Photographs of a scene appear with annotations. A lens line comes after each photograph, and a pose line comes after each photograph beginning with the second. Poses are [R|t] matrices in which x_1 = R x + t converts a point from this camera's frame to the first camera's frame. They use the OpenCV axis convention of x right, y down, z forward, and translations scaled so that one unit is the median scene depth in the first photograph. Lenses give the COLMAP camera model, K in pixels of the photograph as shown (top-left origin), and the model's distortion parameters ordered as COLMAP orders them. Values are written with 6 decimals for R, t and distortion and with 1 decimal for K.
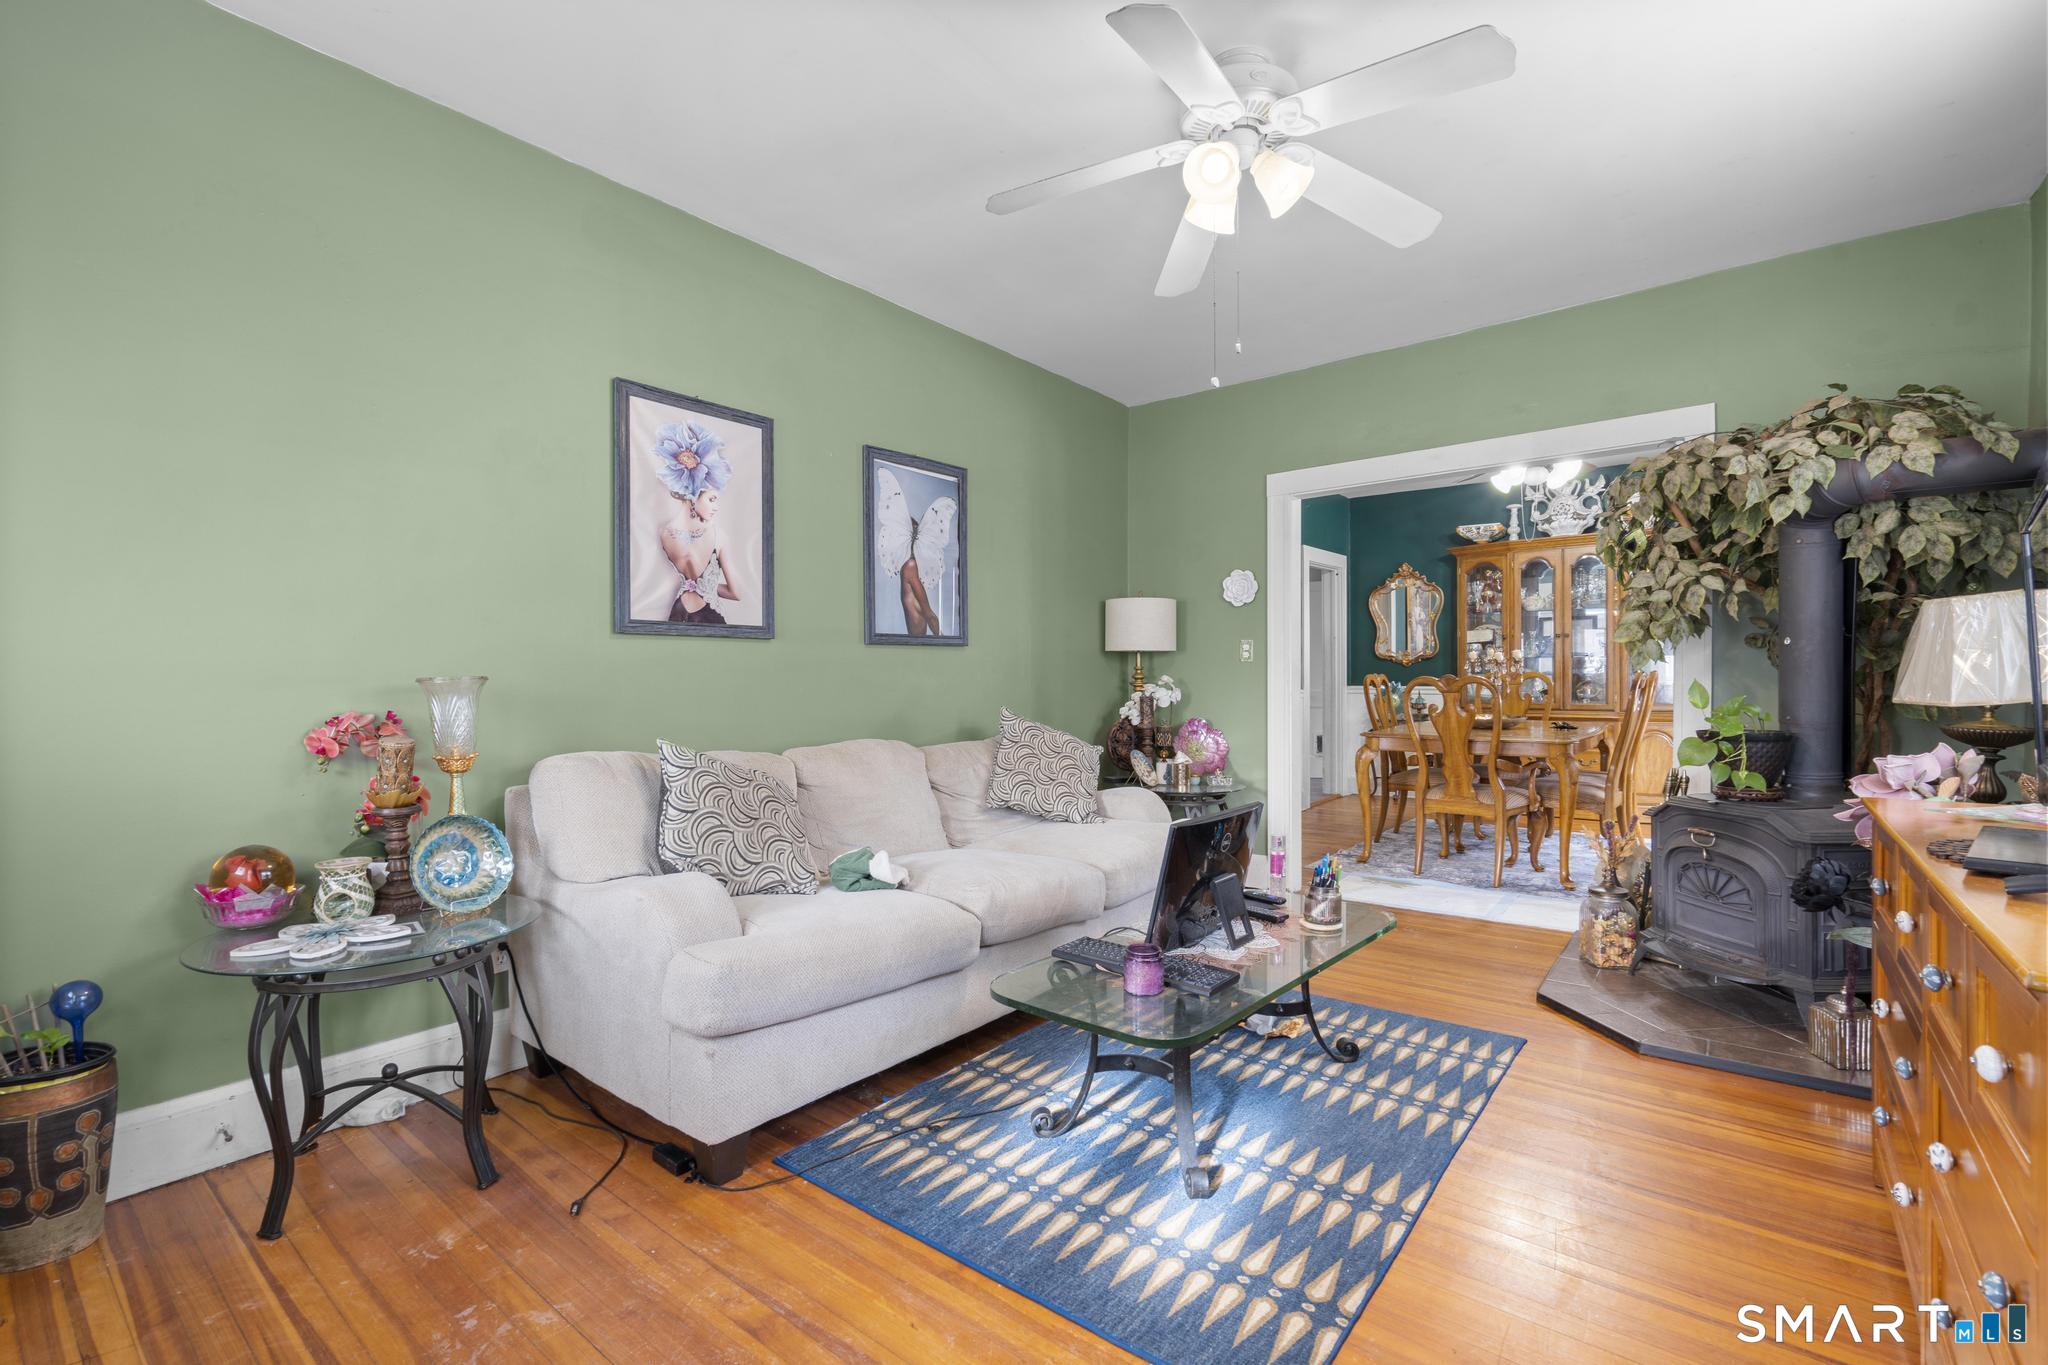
lens RADIAL K [[914.0, 0, 1017.8], [0, 914.0, 685.6], [0, 0, 1]] dist [-0.013202, 0.005745]
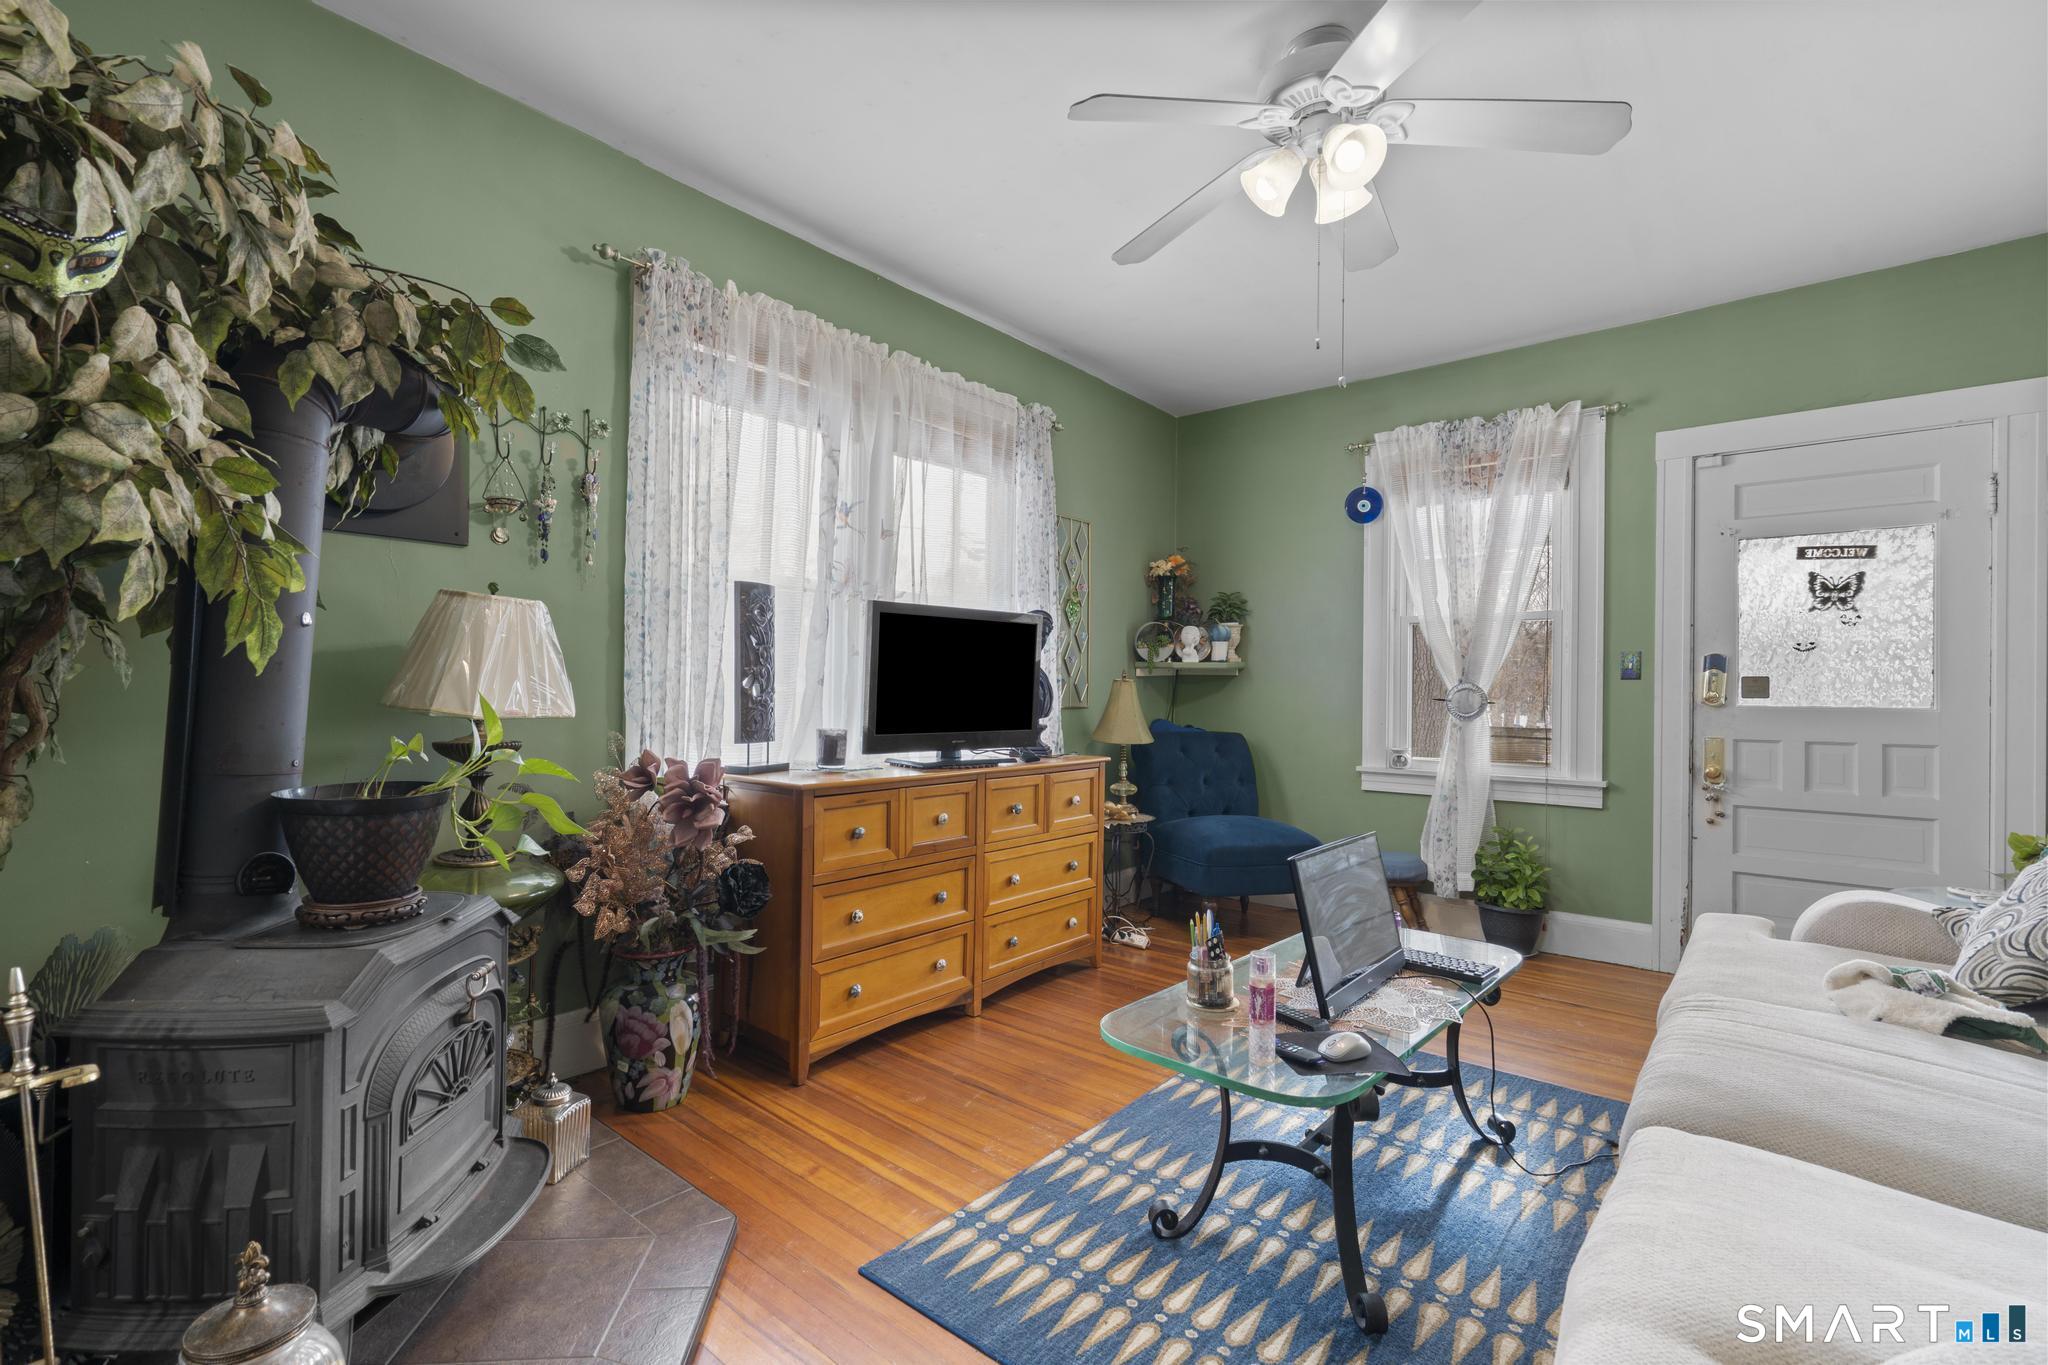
lens RADIAL K [[914.0, 0, 1017.8], [0, 914.0, 685.6], [0, 0, 1]] dist [-0.013202, 0.005745]
pose [[-0.999748, -0.007188, 0.021248, 0.366097], [-0.007015, 0.999941, 0.008233, -0.014962], [-0.021306, 0.008082, -0.999740, 1.348053]]
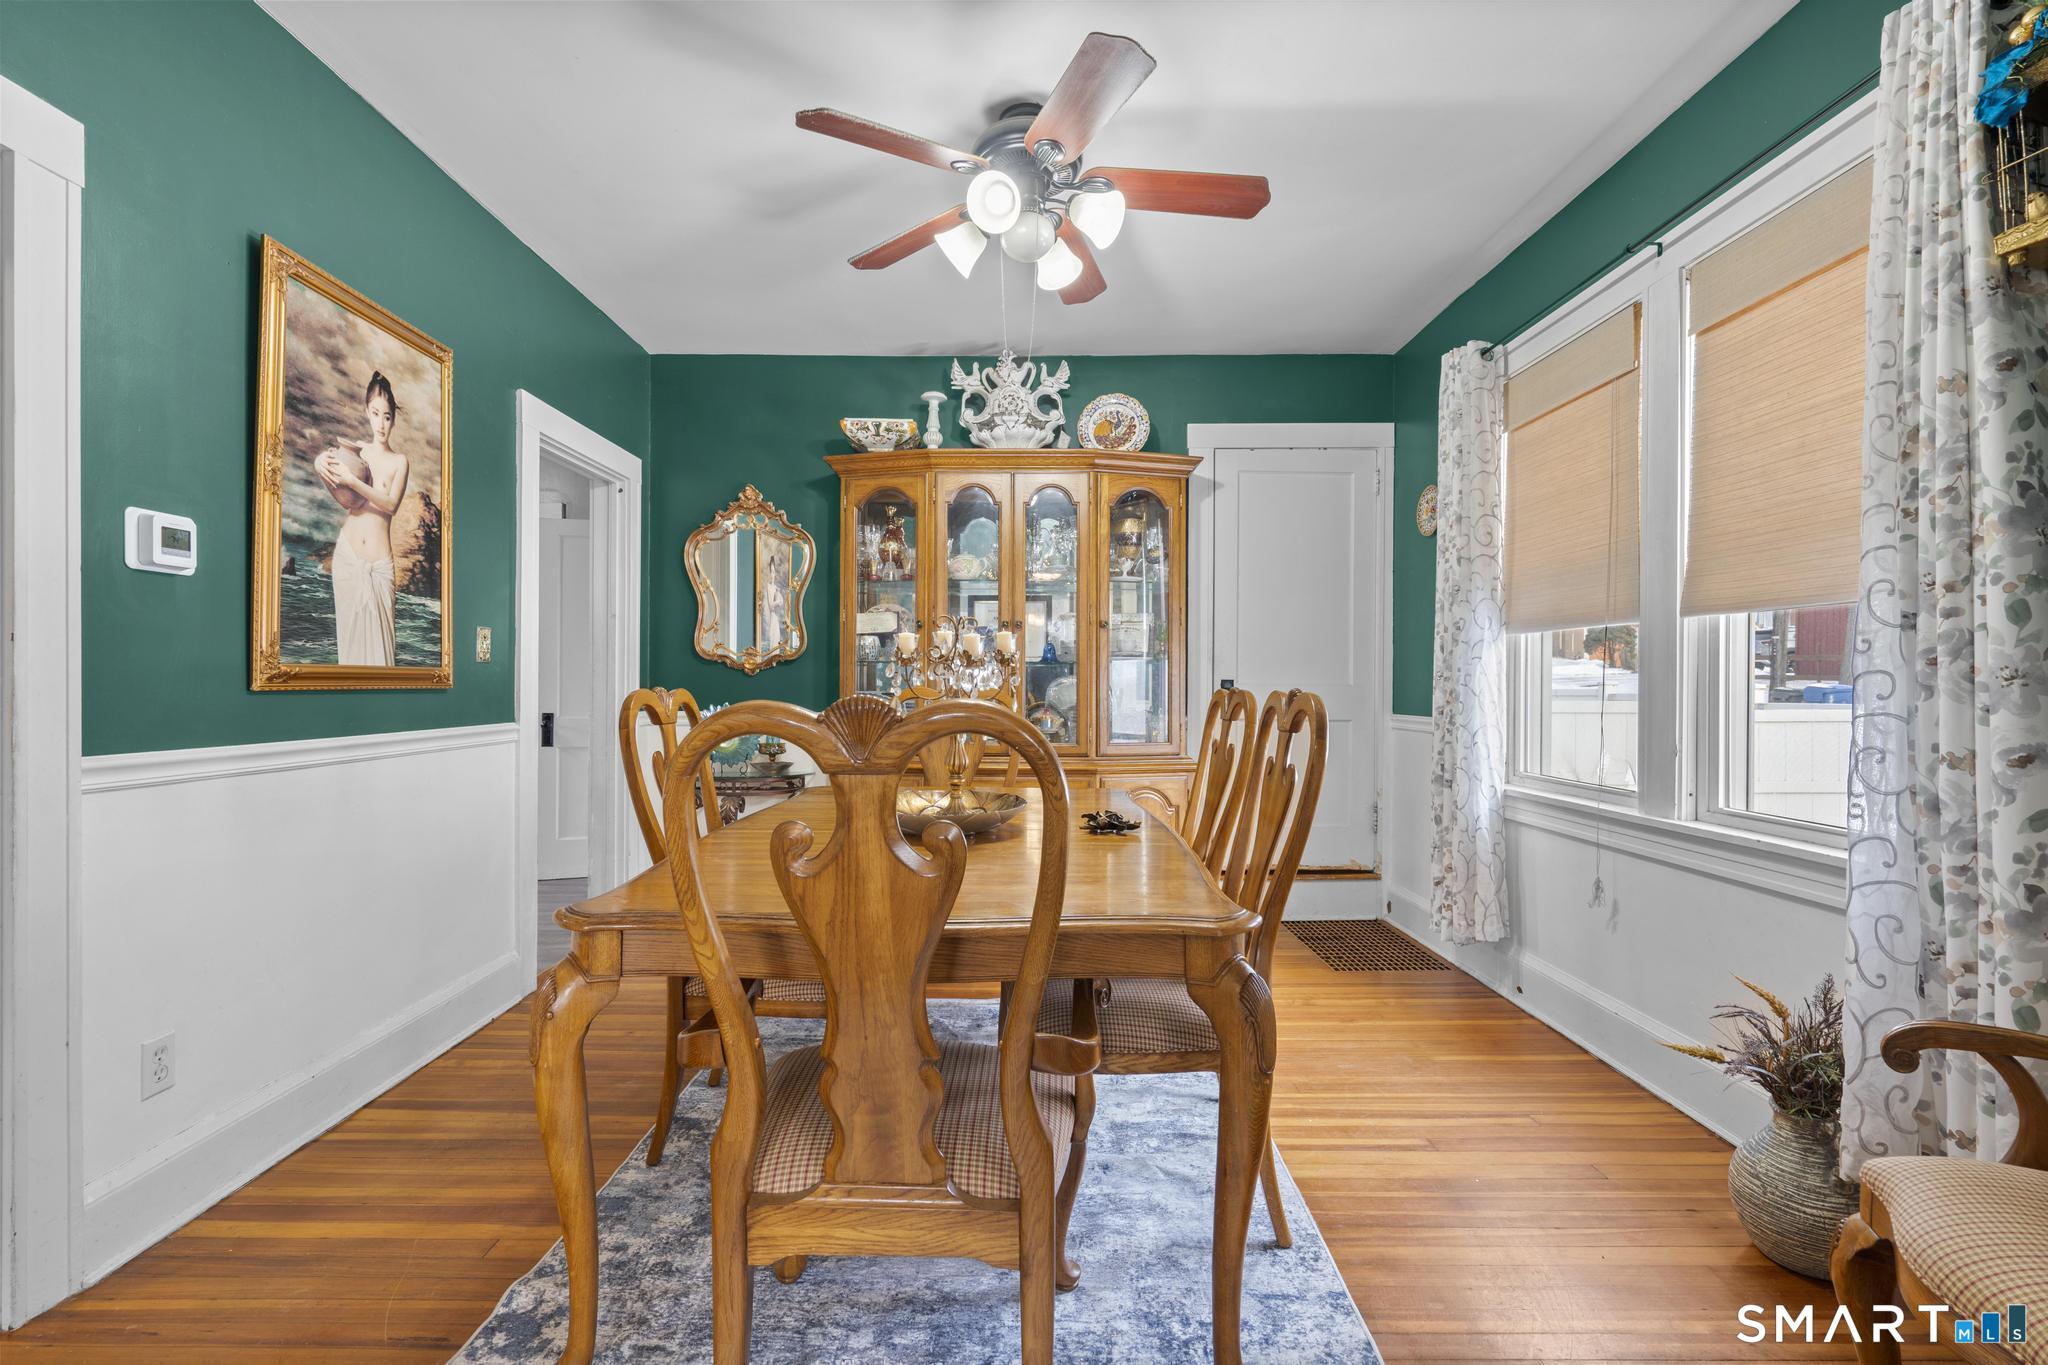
lens RADIAL K [[914.0, 0, 1017.8], [0, 914.0, 685.6], [0, 0, 1]] dist [-0.013202, 0.005745]
pose [[0.781056, 0.012991, 0.624325, 0.500779], [-0.002725, 0.999845, -0.017396, -0.013642], [-0.624455, 0.011886, 0.780971, 1.130680]]
